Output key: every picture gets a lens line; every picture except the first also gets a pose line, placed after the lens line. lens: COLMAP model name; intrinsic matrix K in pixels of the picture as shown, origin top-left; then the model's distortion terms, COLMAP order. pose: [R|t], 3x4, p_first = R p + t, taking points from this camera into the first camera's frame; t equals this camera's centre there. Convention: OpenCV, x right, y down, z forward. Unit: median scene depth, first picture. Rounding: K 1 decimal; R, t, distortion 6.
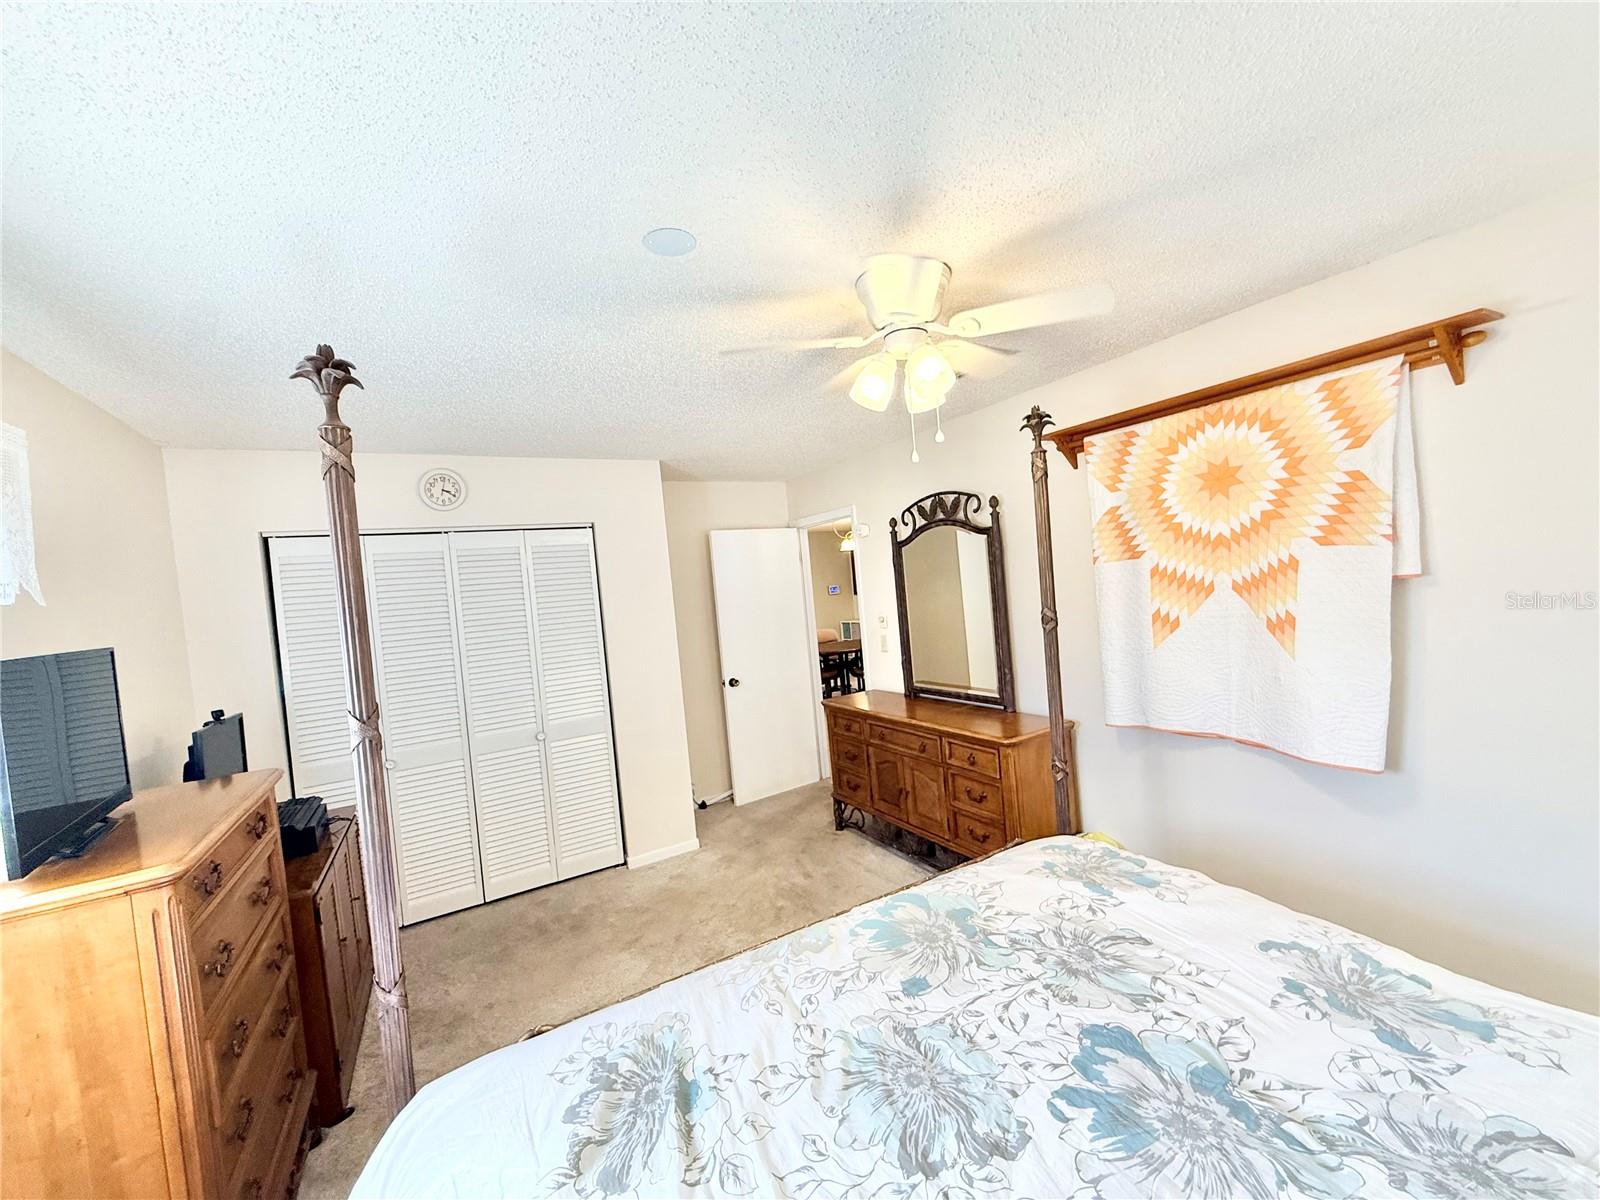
lens RADIAL K [[632.2, 0, 800.1], [0, 632.2, 604.0], [0, 0, 1]] dist [-0.001261, 0.000692]
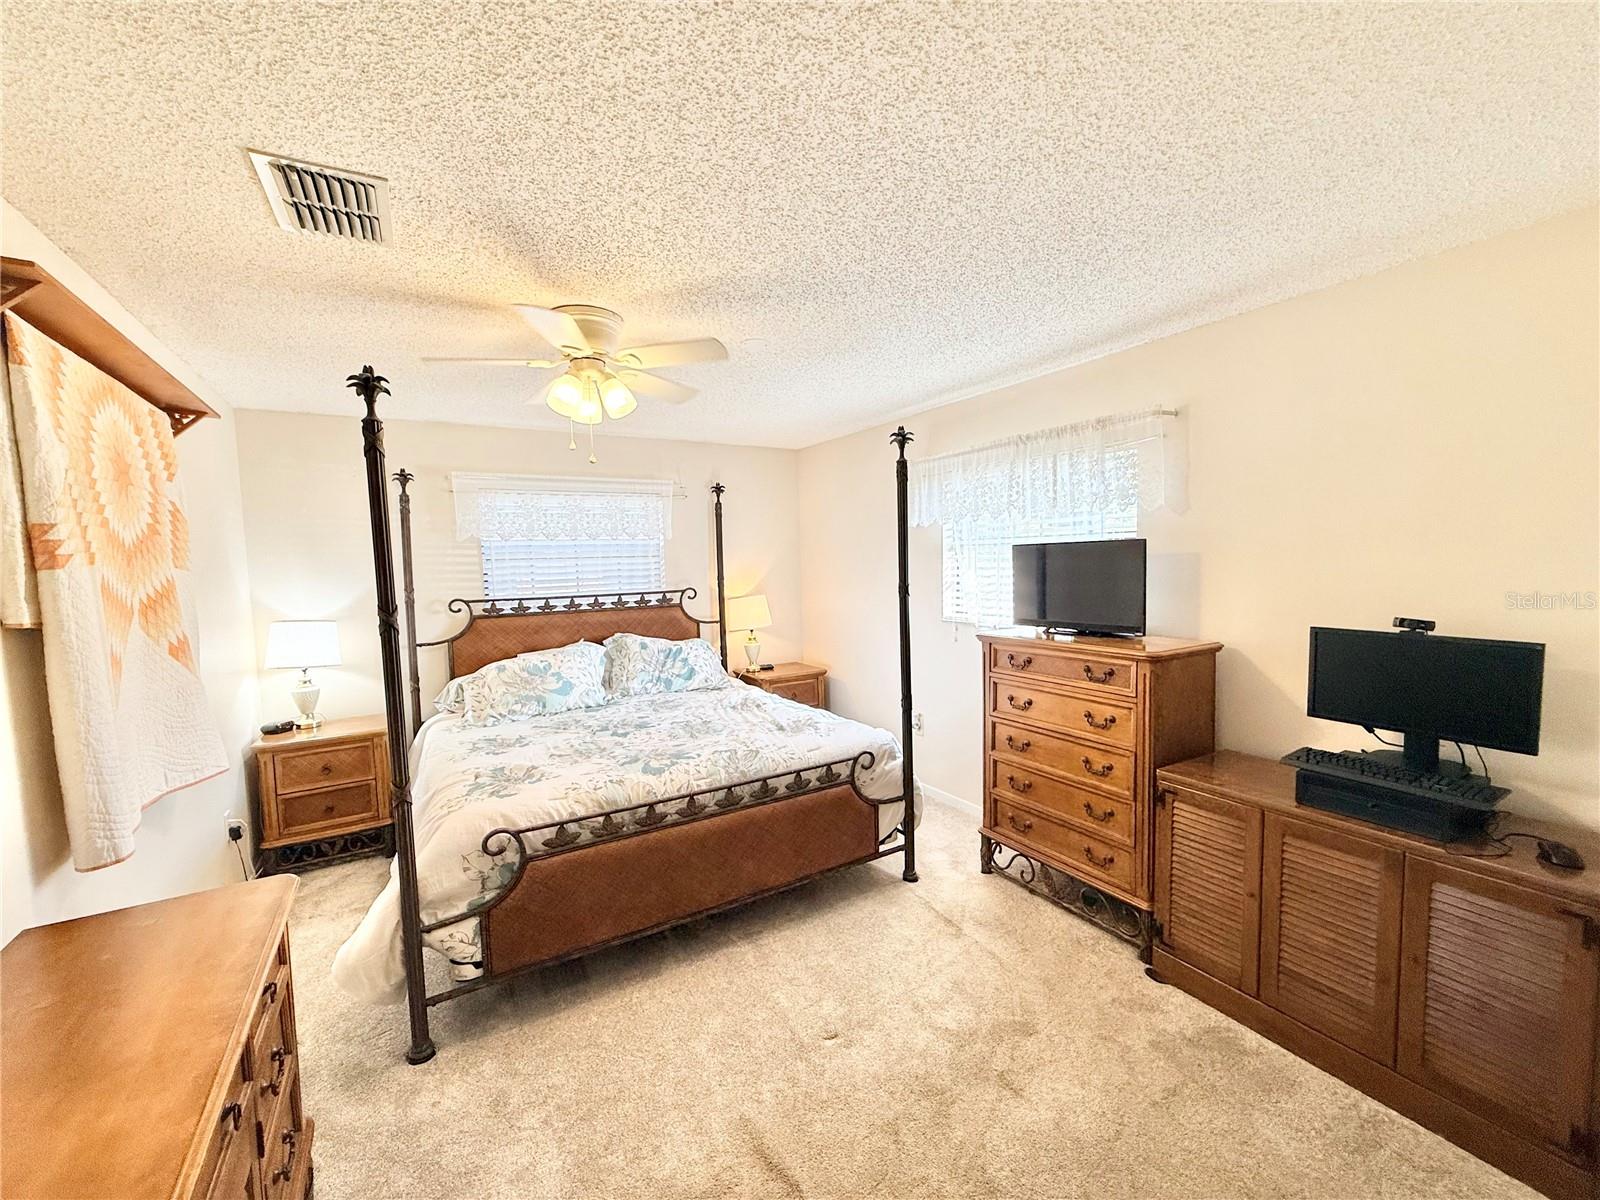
lens RADIAL K [[632.2, 0, 798.7], [0, 632.2, 599.9], [0, 0, 1]] dist [-0.001261, 0.000692]
pose [[-0.992386, 0.122783, -0.009734, -0.258279], [0.121303, 0.988004, 0.095570, -0.025140], [0.021351, 0.093661, -0.995375, 3.157852]]
